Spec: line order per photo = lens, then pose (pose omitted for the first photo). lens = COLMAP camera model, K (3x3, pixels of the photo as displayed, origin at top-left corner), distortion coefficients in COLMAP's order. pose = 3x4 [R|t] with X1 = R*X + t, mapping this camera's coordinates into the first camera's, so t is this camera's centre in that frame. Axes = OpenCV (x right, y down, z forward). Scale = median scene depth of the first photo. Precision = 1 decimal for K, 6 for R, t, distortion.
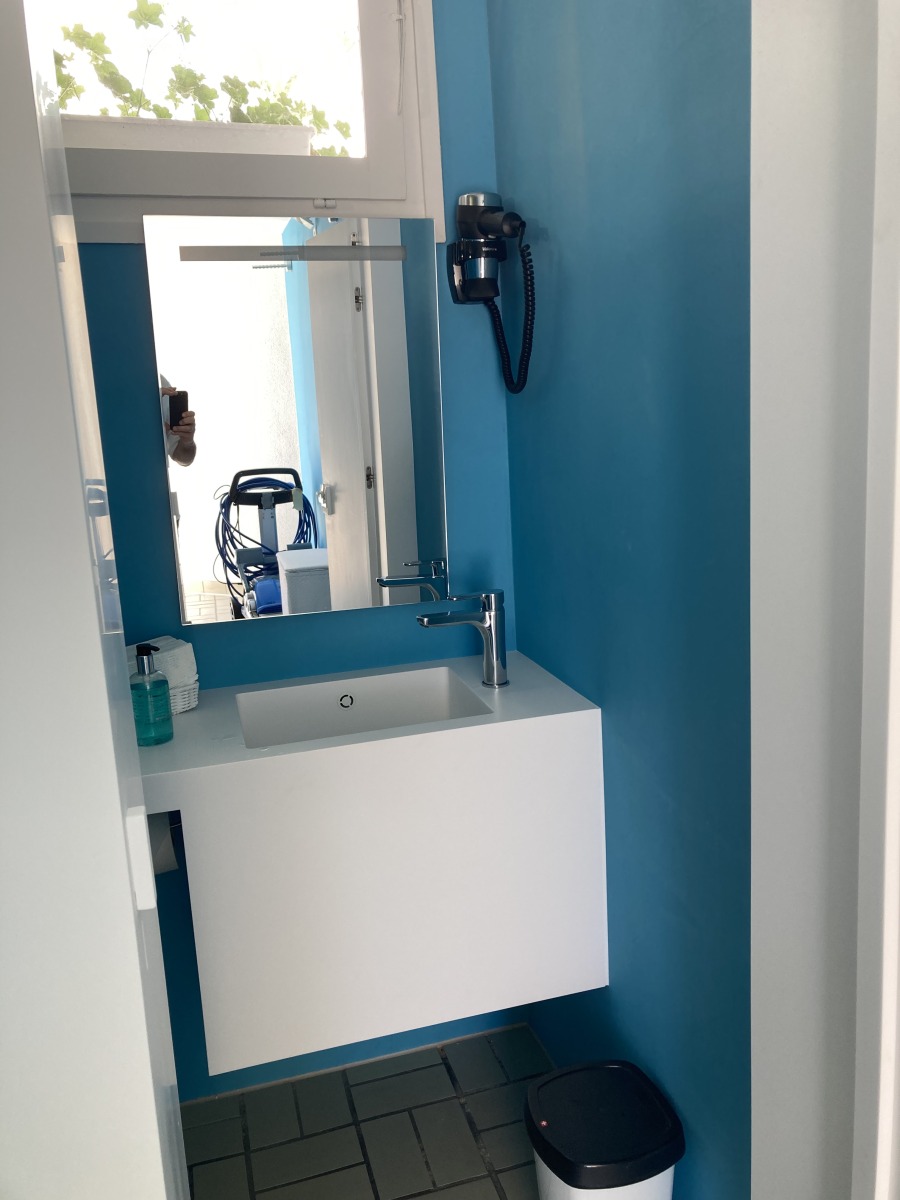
lens RADIAL K [[1000.9, 0, 450.0], [0, 1000.9, 600.0], [0, 0, 1]] dist [0.031854, -0.001885]
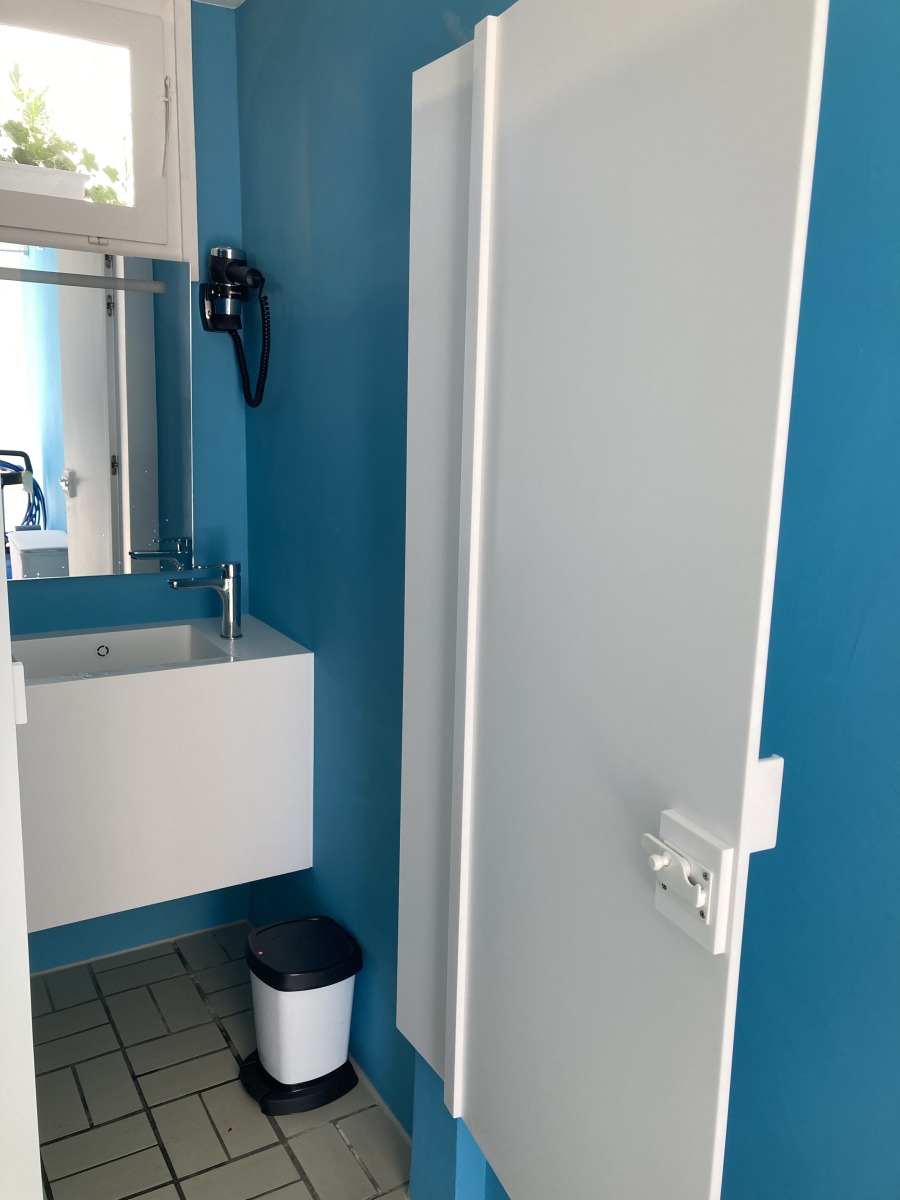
lens RADIAL K [[974.0, 0, 450.0], [0, 974.0, 600.0], [0, 0, 1]] dist [0.089765, -0.180693]
pose [[0.962641, 0.027060, 0.269426, -0.021890], [-0.027491, 0.999620, -0.002175, 0.031899], [-0.269382, -0.005313, 0.963019, -0.254000]]
